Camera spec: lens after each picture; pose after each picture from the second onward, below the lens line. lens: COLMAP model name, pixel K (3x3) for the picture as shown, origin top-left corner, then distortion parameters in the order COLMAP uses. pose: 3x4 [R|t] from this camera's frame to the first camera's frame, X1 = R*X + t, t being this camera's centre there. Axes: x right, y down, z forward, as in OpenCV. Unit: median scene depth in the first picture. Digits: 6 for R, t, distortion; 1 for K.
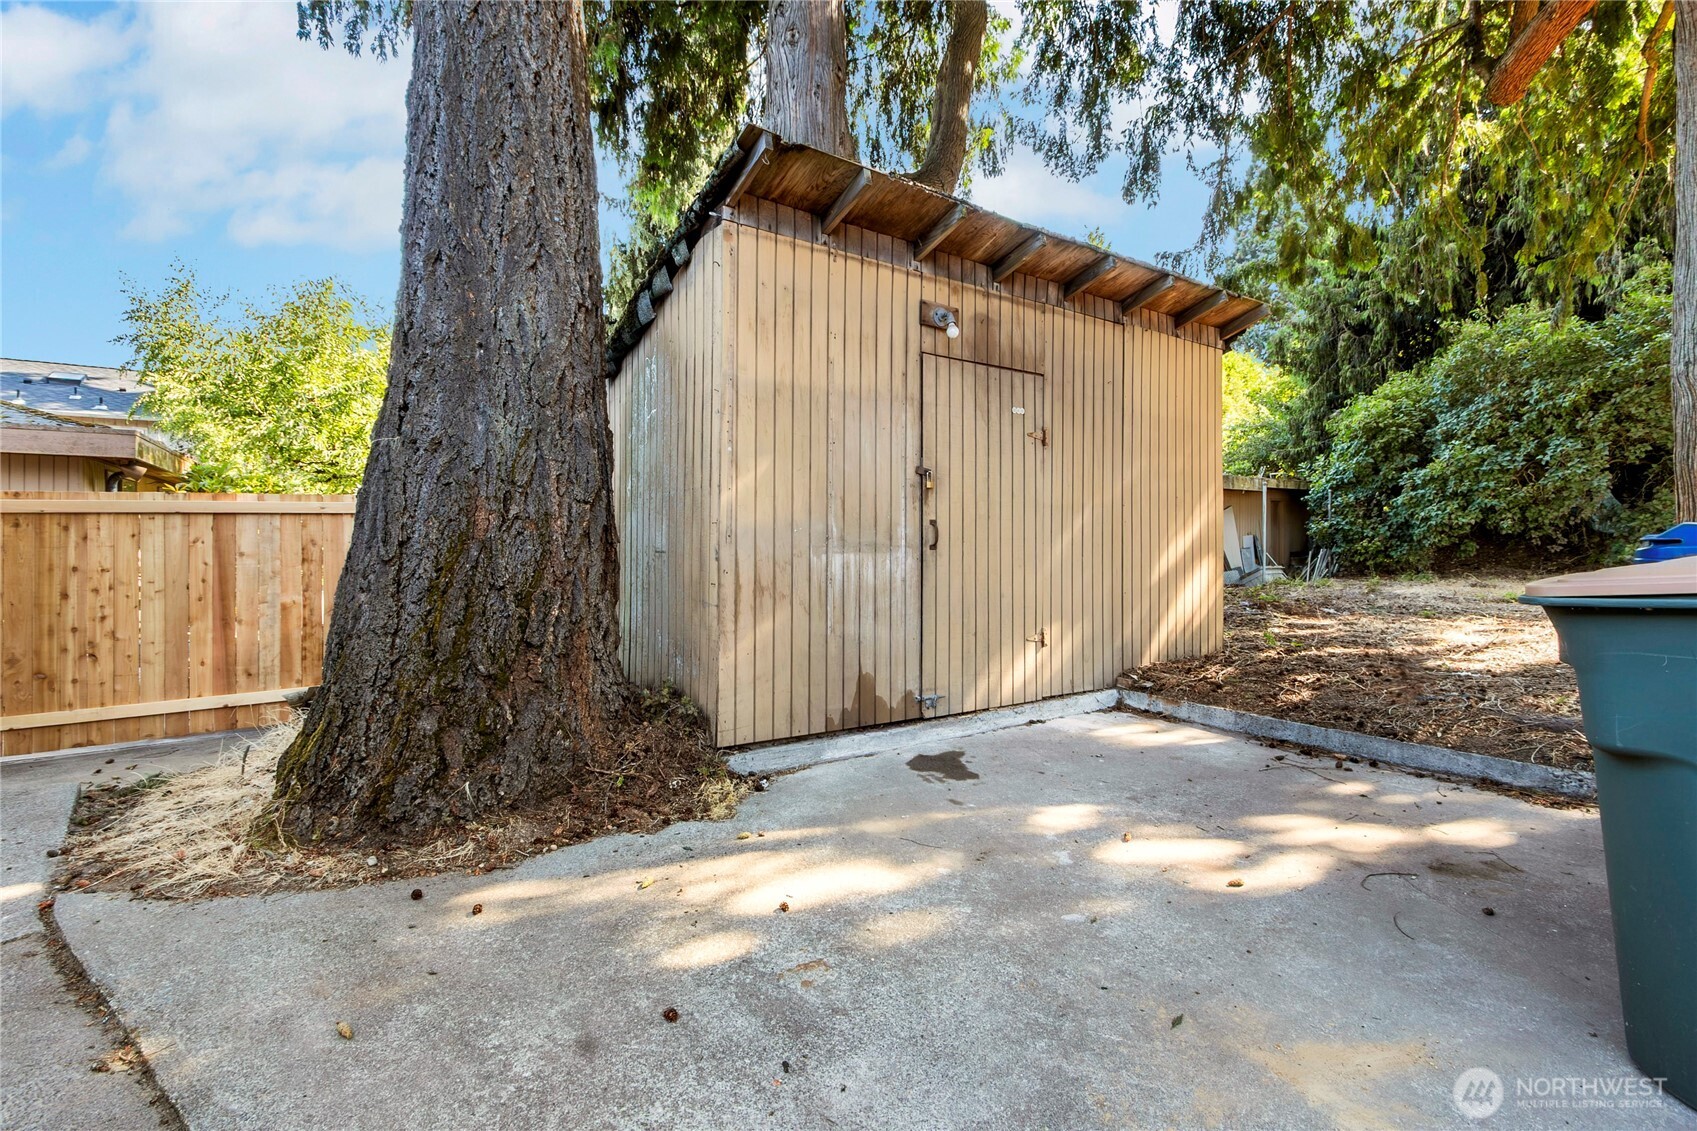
lens RADIAL K [[777.8, 0, 849.5], [0, 777.8, 548.3], [0, 0, 1]] dist [0.002967, 0.000270]
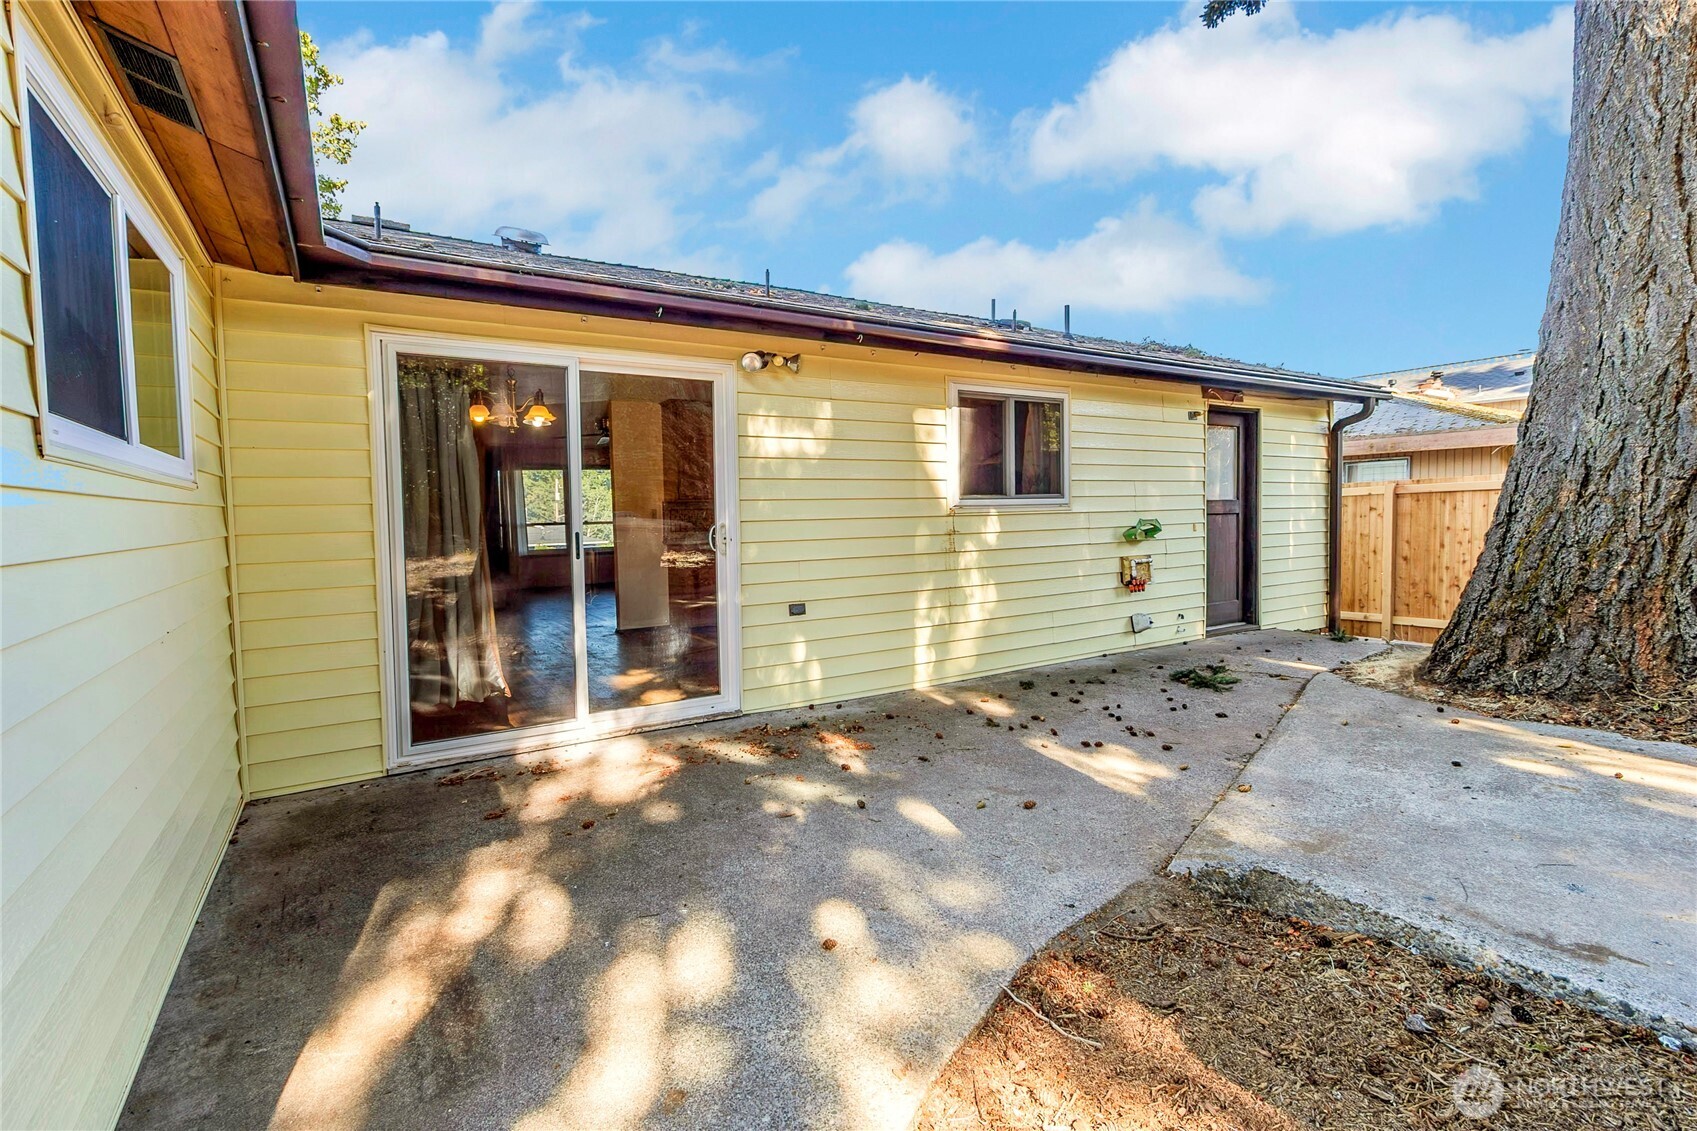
lens RADIAL K [[777.8, 0, 849.5], [0, 777.8, 548.3], [0, 0, 1]] dist [0.002967, 0.000270]
pose [[-0.012243, 0.043591, -0.998974, 0.941412], [0.006556, 0.999031, 0.043513, -0.014128], [0.999904, -0.006016, -0.012517, -0.262094]]
